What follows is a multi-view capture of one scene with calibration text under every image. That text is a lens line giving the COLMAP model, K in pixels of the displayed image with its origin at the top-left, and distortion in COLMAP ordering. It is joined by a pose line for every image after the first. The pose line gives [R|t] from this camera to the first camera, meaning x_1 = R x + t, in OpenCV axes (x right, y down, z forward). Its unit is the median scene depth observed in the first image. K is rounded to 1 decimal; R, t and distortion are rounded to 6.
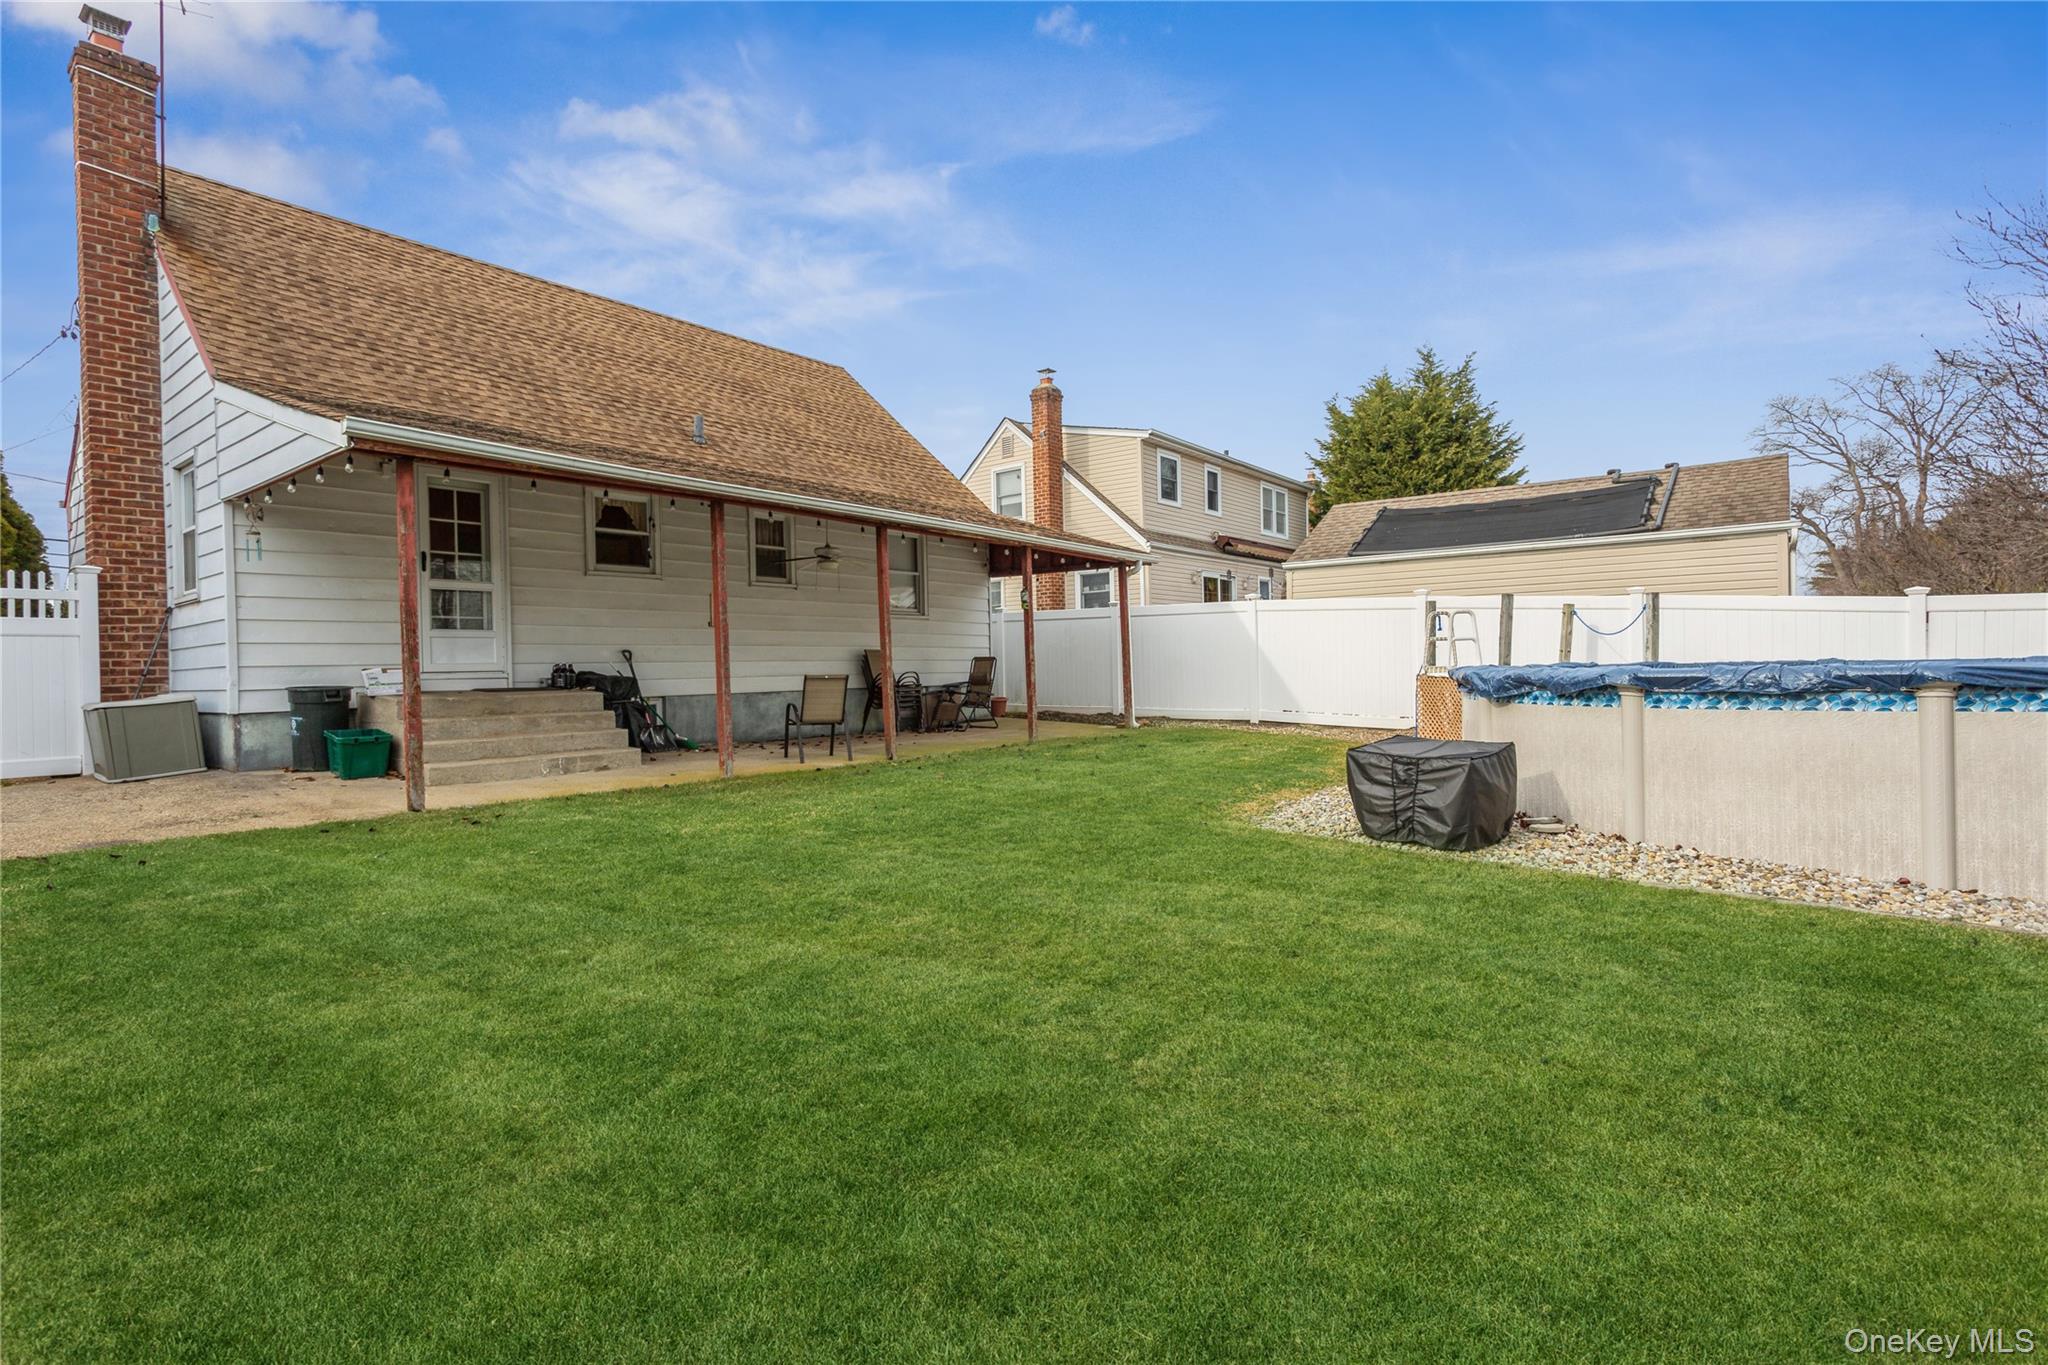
lens RADIAL K [[977.2, 0, 1013.4], [0, 977.2, 646.4], [0, 0, 1]] dist [0.006068, 0.001340]
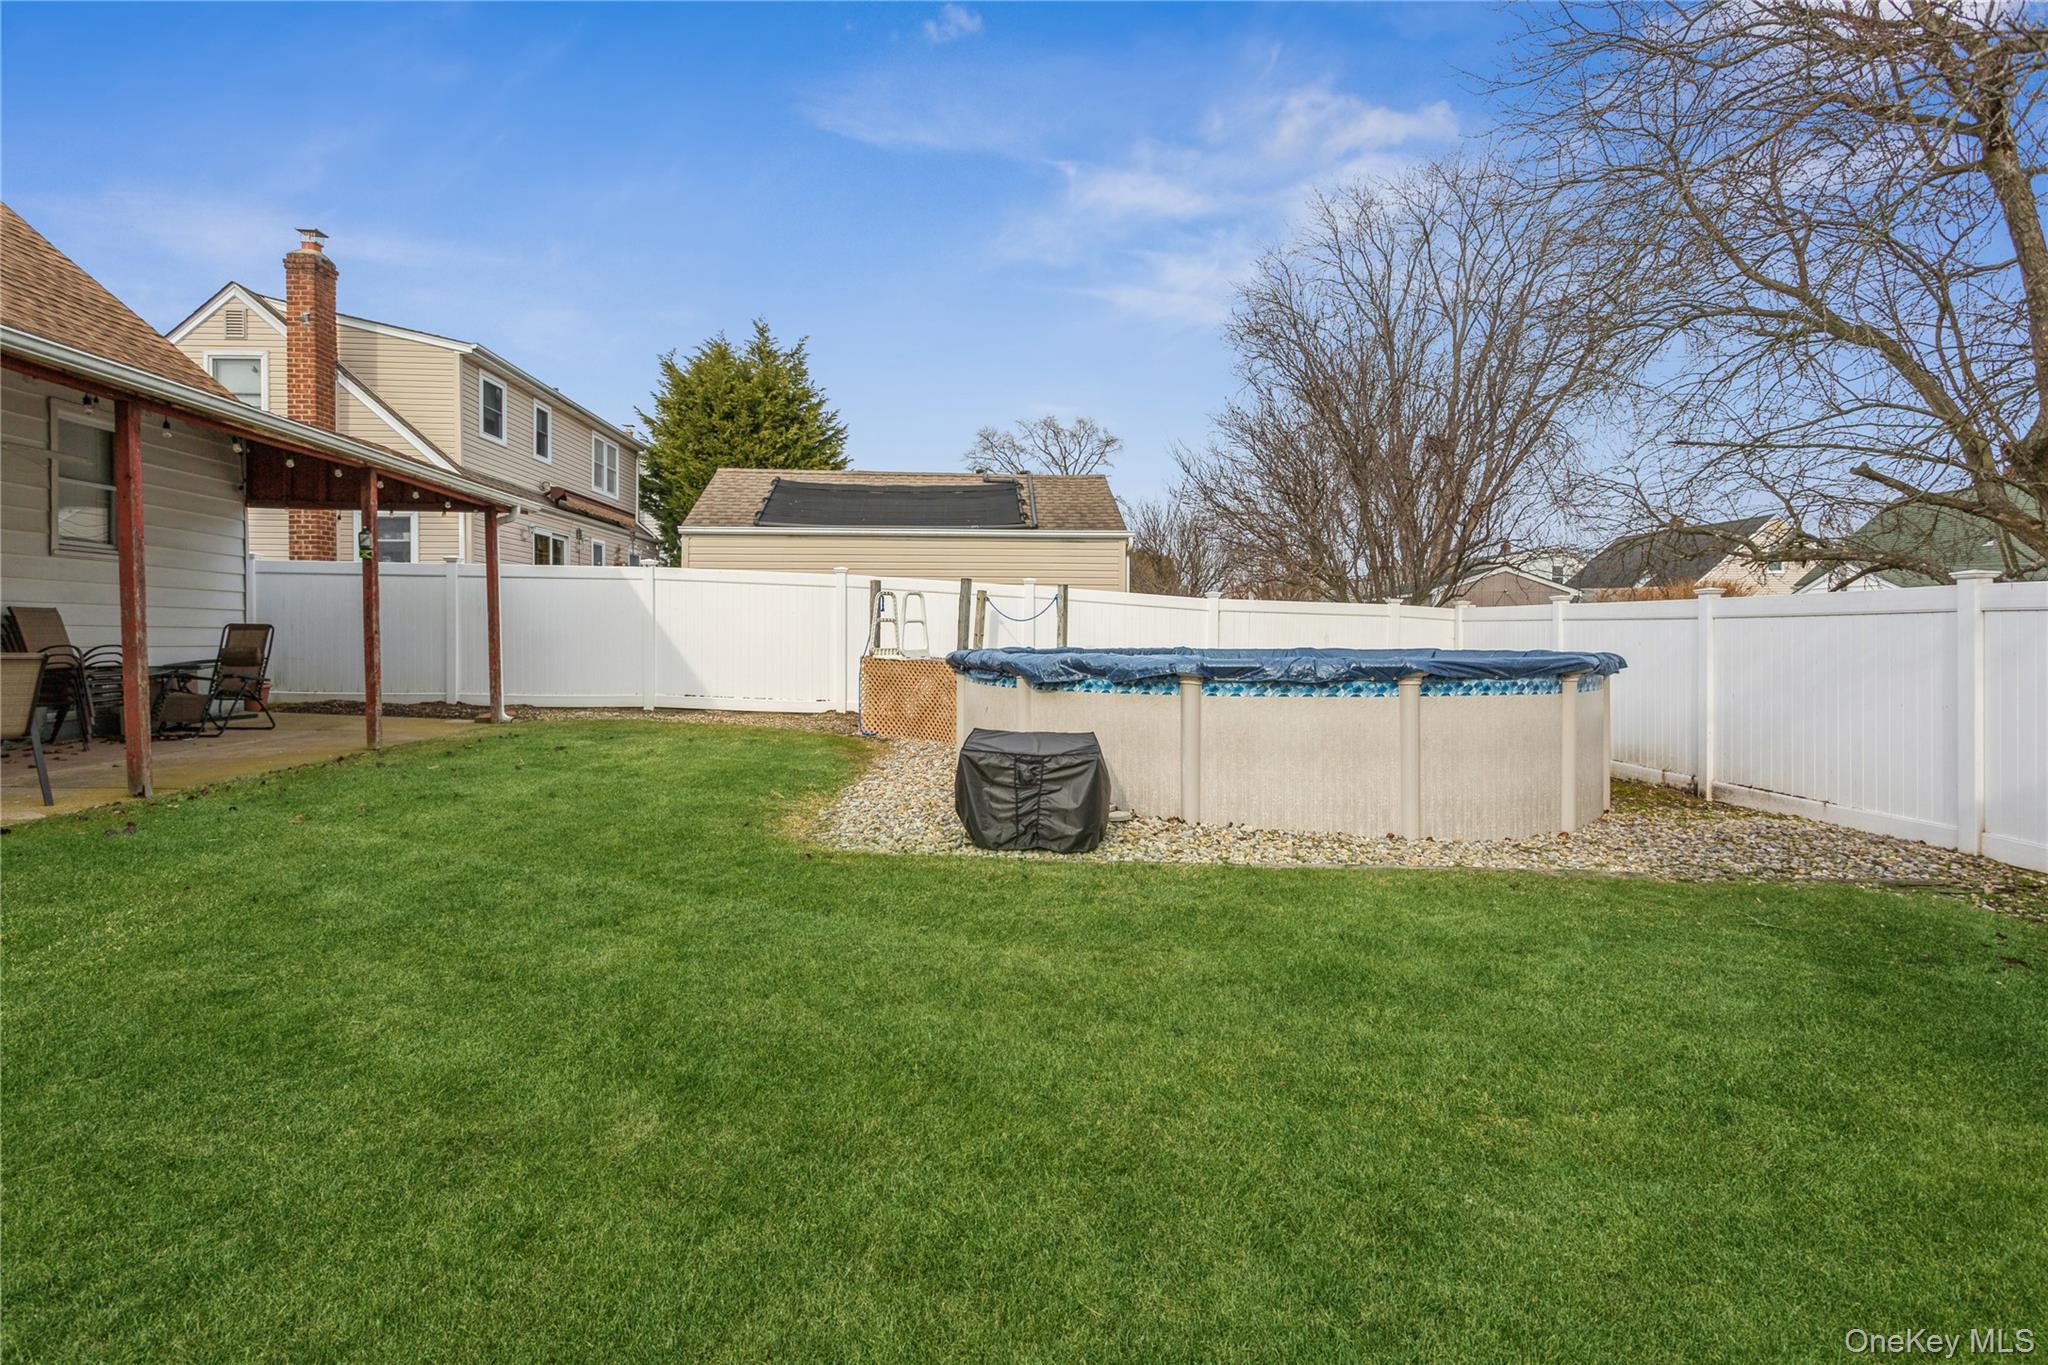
lens RADIAL K [[998.6, 0, 1020.9], [0, 998.6, 627.6], [0, 0, 1]] dist [0.009219, 0.001230]
pose [[0.750132, 0.025481, 0.660797, -0.085175], [-0.030532, 0.999526, -0.003882, -0.000321], [-0.660583, -0.017263, 0.750554, 0.121514]]
